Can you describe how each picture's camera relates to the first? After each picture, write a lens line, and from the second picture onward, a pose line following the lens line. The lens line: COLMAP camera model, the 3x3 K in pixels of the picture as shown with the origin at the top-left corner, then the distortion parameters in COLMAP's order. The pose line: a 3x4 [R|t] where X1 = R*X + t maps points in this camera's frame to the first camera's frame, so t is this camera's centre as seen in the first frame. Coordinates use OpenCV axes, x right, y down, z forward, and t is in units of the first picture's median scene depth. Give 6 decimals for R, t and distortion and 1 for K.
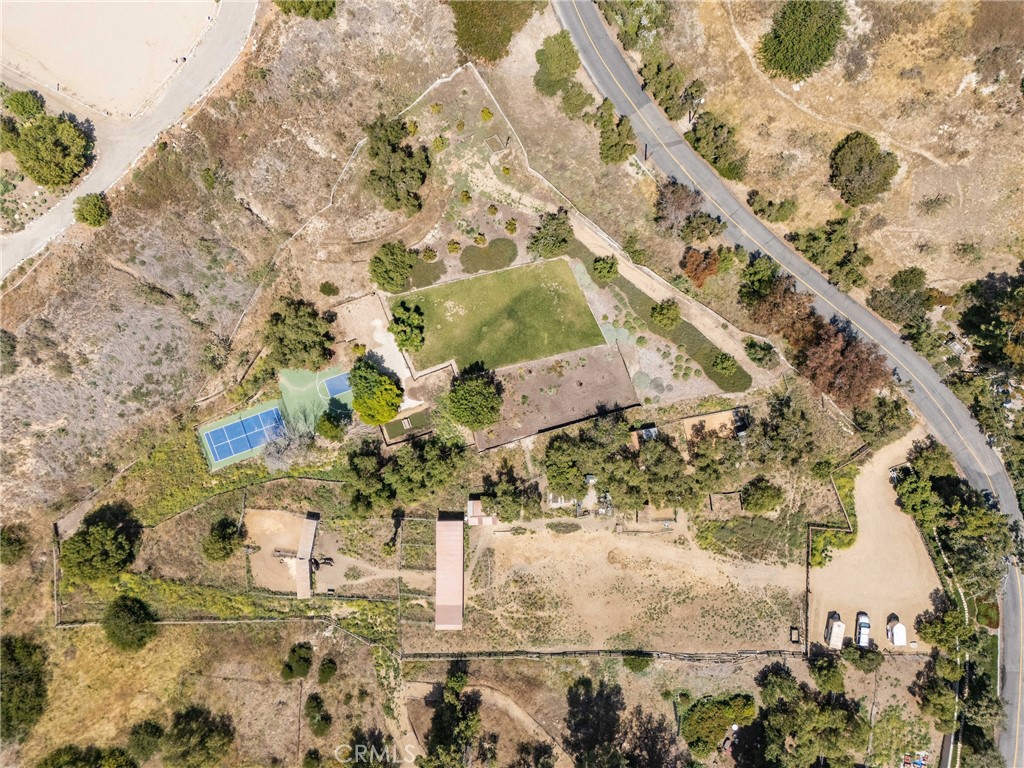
lens RADIAL K [[753.0, 0, 509.3], [0, 753.0, 389.4], [0, 0, 1]] dist [0.066470, -0.057116]
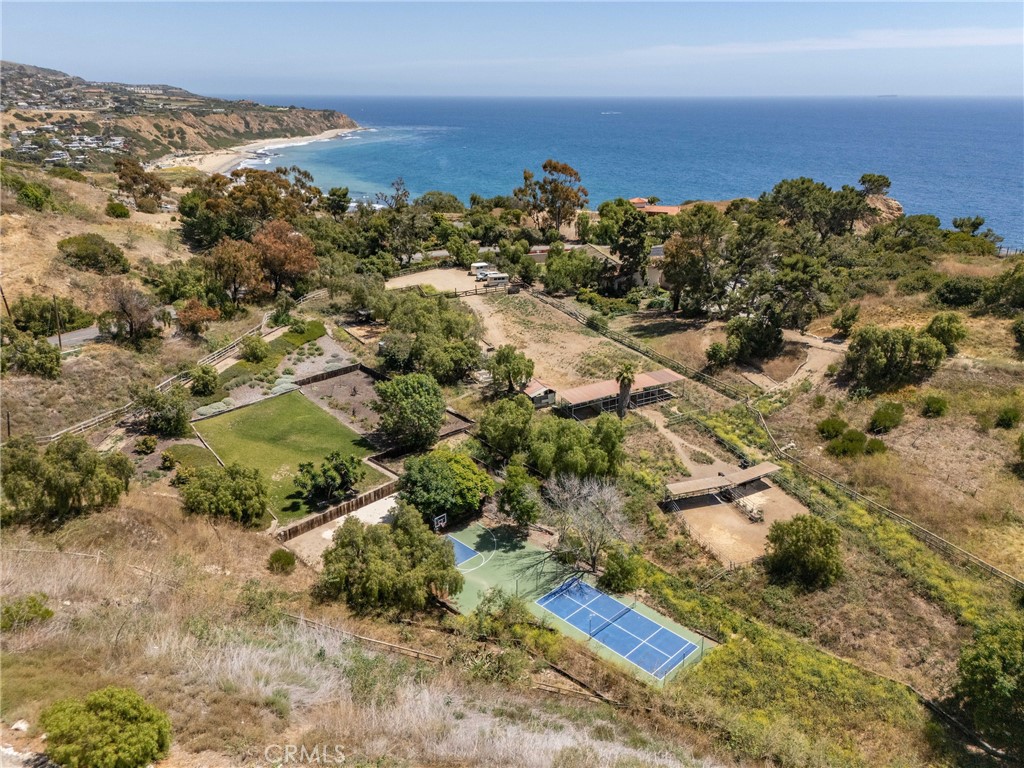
lens RADIAL K [[753.0, 0, 515.9], [0, 753.0, 383.9], [0, 0, 1]] dist [0.066470, -0.057116]
pose [[-0.414601, -0.310930, 0.855236, -0.714252], [0.909889, -0.156541, 0.384183, -0.166467], [0.014426, 0.937453, 0.347814, 0.707802]]
